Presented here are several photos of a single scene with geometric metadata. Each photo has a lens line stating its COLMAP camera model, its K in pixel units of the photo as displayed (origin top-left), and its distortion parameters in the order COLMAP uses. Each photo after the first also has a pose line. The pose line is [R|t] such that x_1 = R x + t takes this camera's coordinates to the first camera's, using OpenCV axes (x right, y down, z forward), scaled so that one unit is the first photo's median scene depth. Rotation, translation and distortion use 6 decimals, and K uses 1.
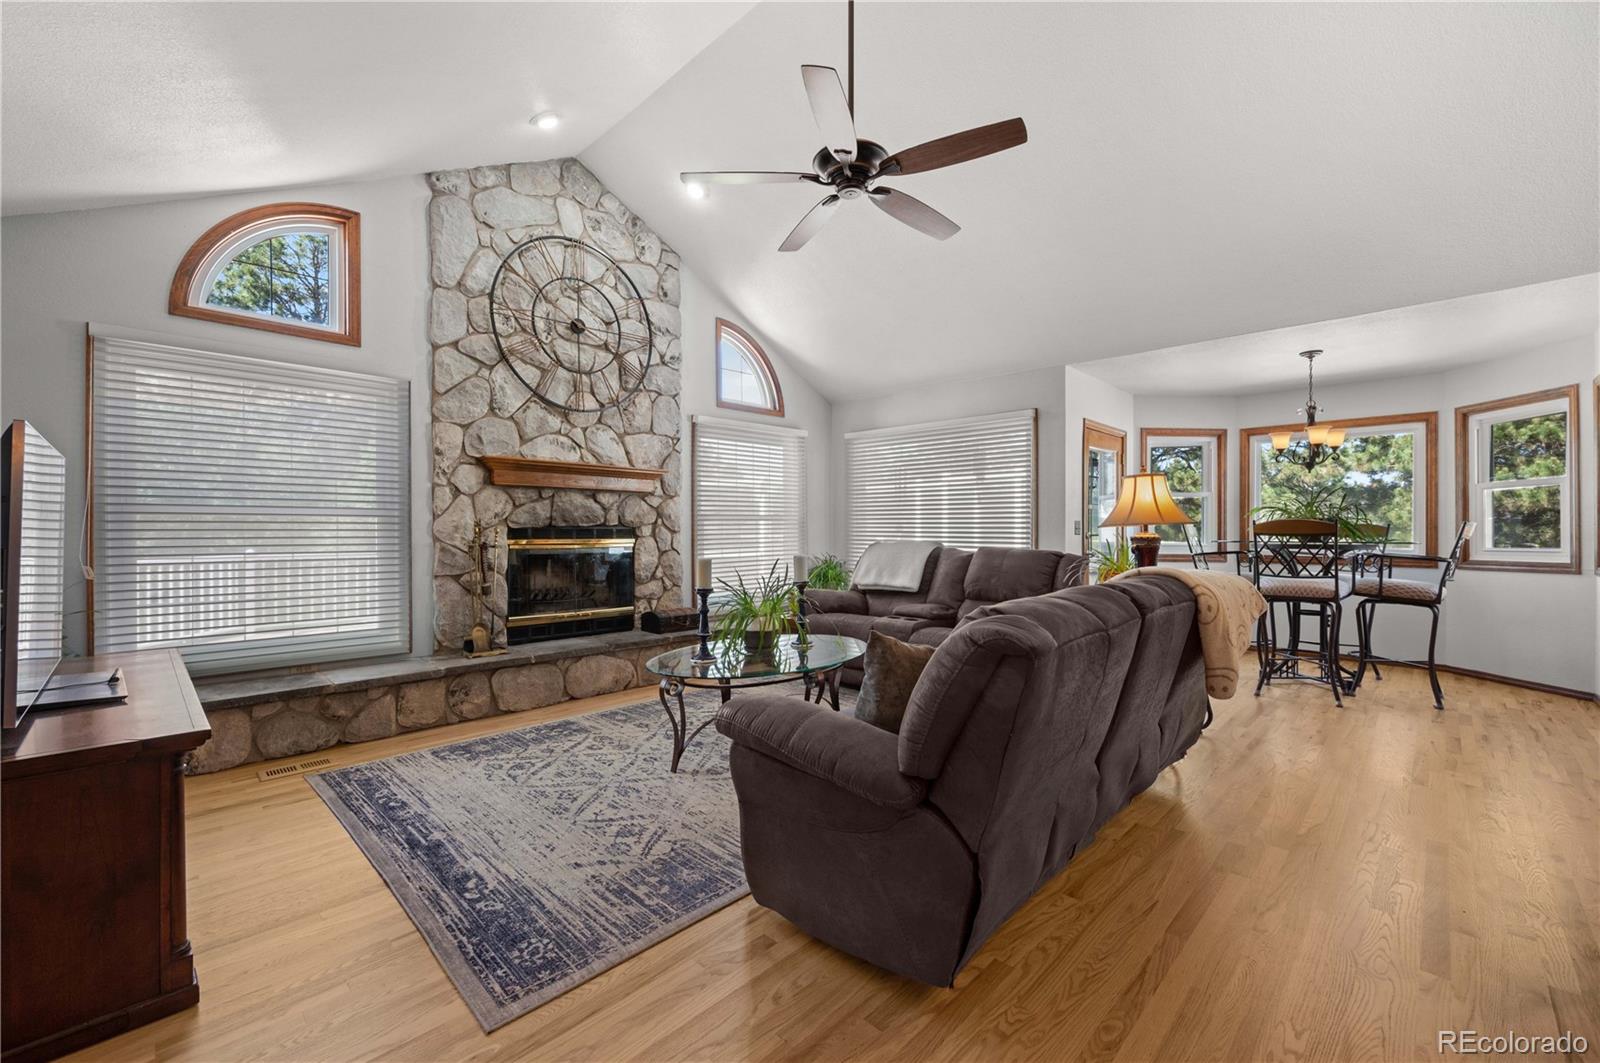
lens RADIAL K [[654.9, 0, 795.4], [0, 654.9, 530.4], [0, 0, 1]] dist [-0.002866, 0.000237]
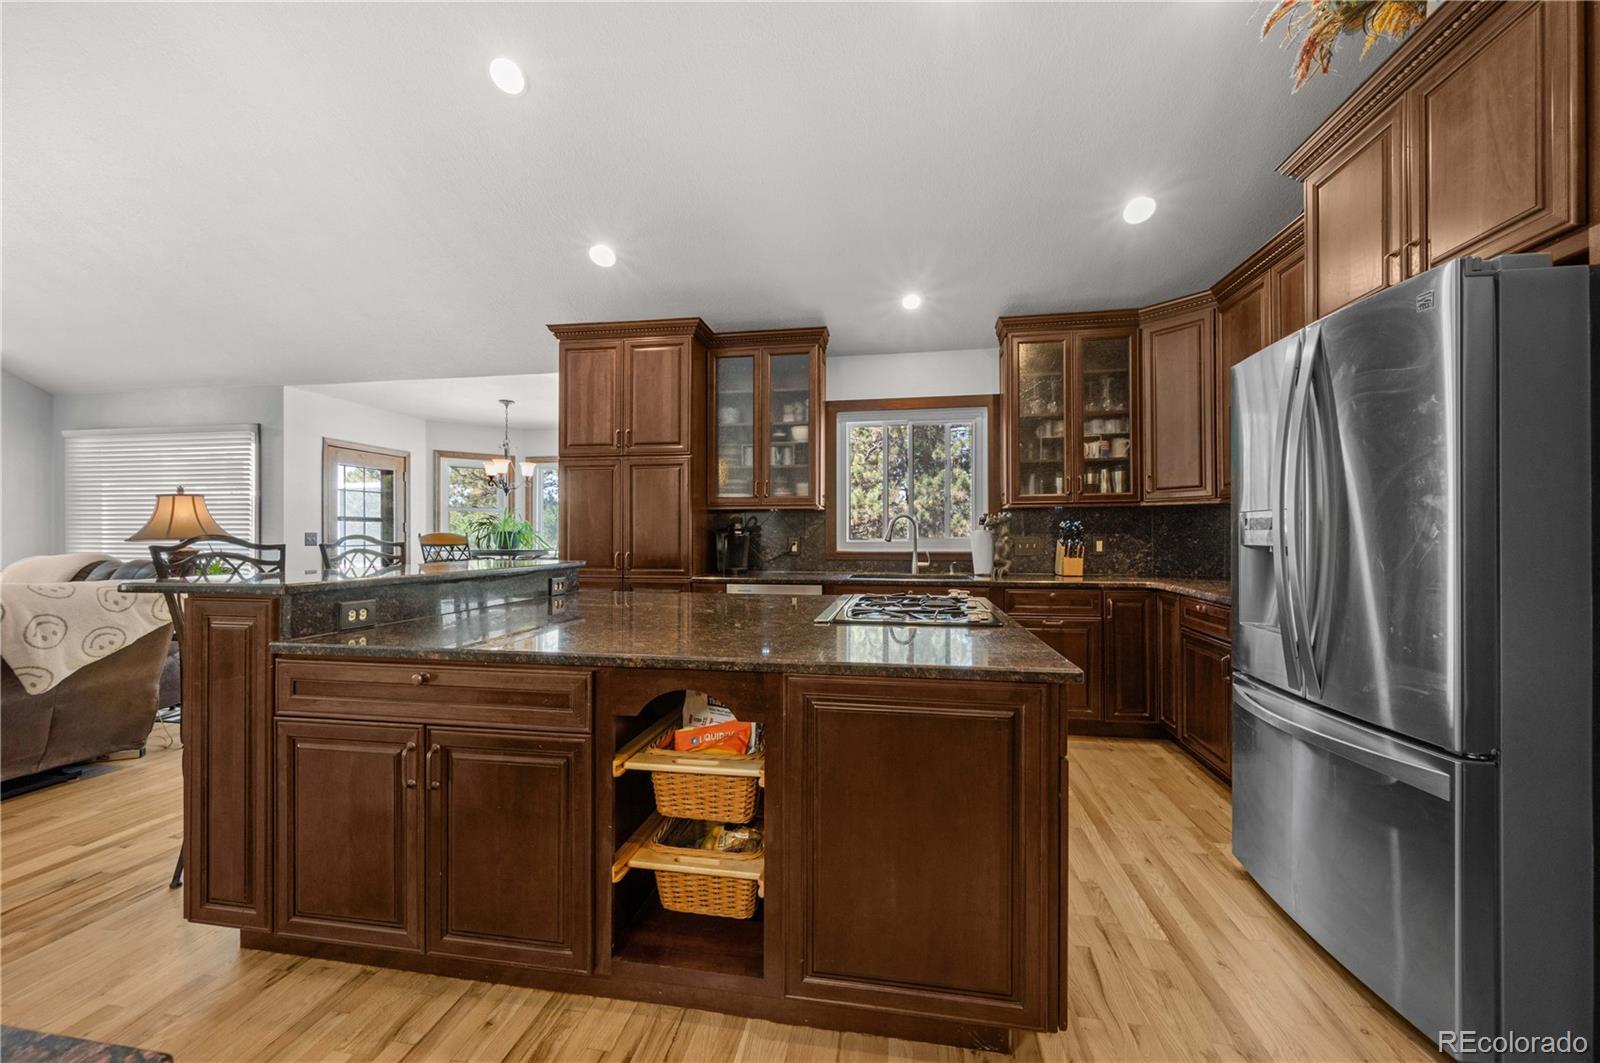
lens RADIAL K [[628.0, 0, 797.2], [0, 628.0, 531.2], [0, 0, 1]] dist [-0.001933, -0.000296]
pose [[0.819753, 0.001701, 0.572715, 0.615520], [0.002892, 0.999971, -0.007109, -0.009133], [-0.572710, 0.007484, 0.819724, -0.366039]]
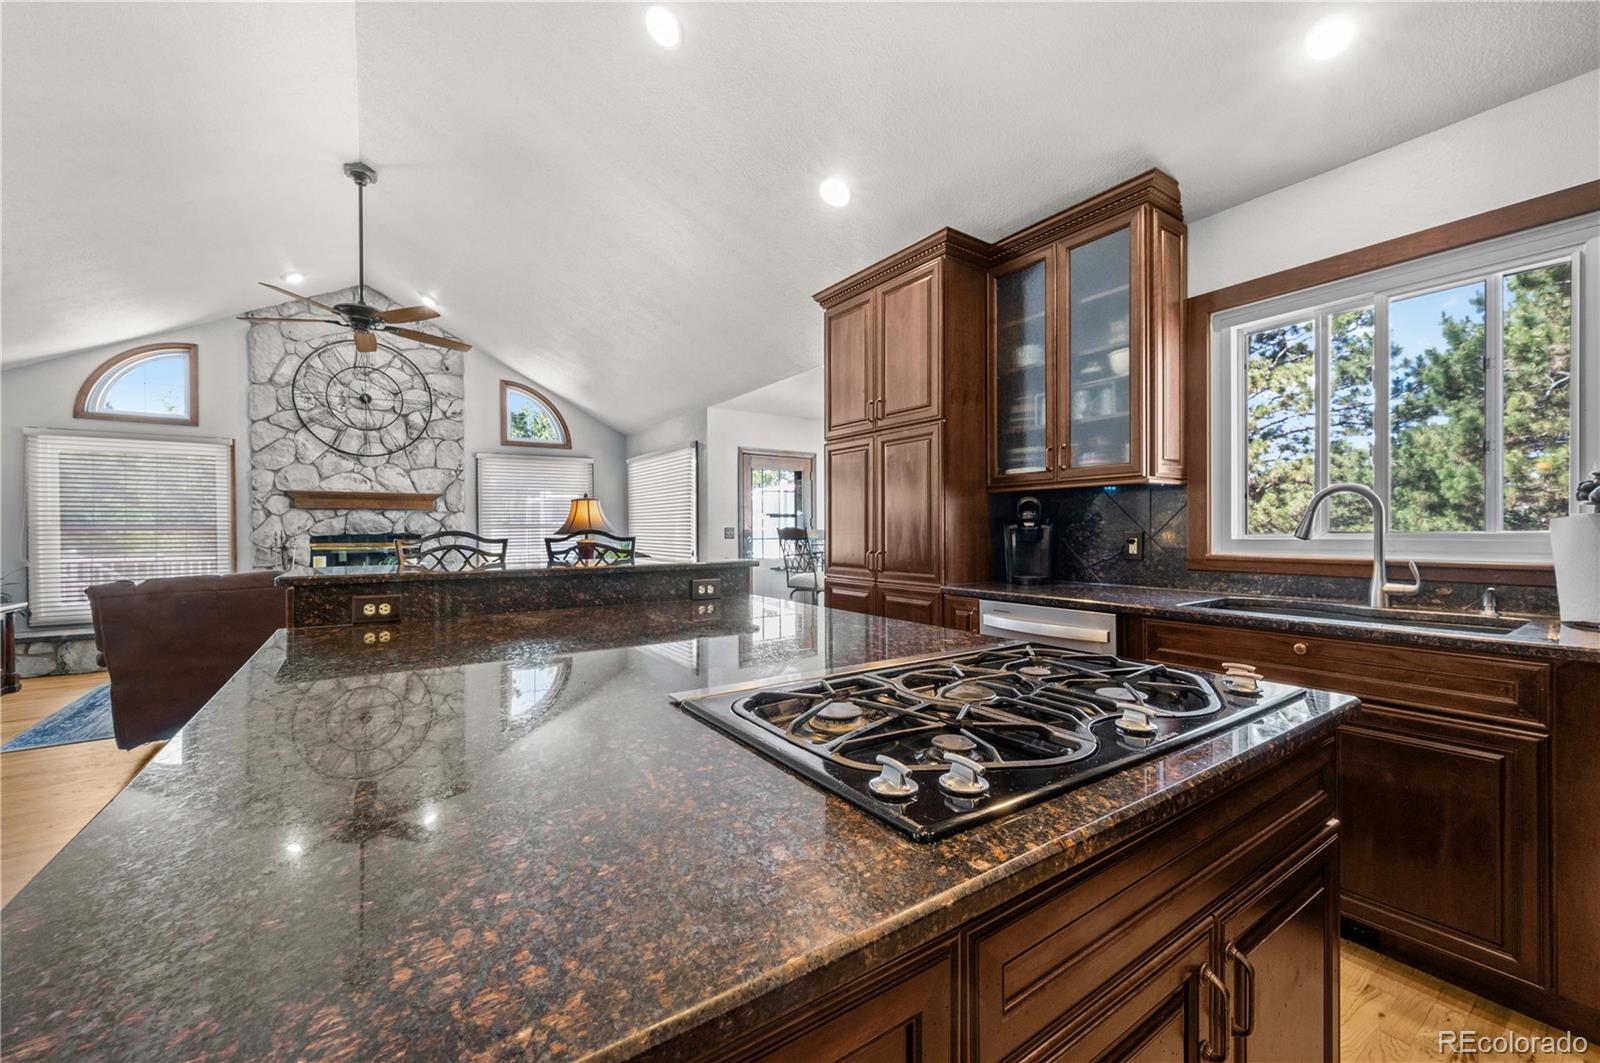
lens RADIAL K [[628.0, 0, 799.6], [0, 628.0, 529.7], [0, 0, 1]] dist [-0.001933, -0.000296]
pose [[0.980271, -0.006363, -0.197555, 1.000078], [0.006082, 0.999979, -0.002028, -0.008791], [0.197564, 0.000787, 0.980290, -0.212541]]
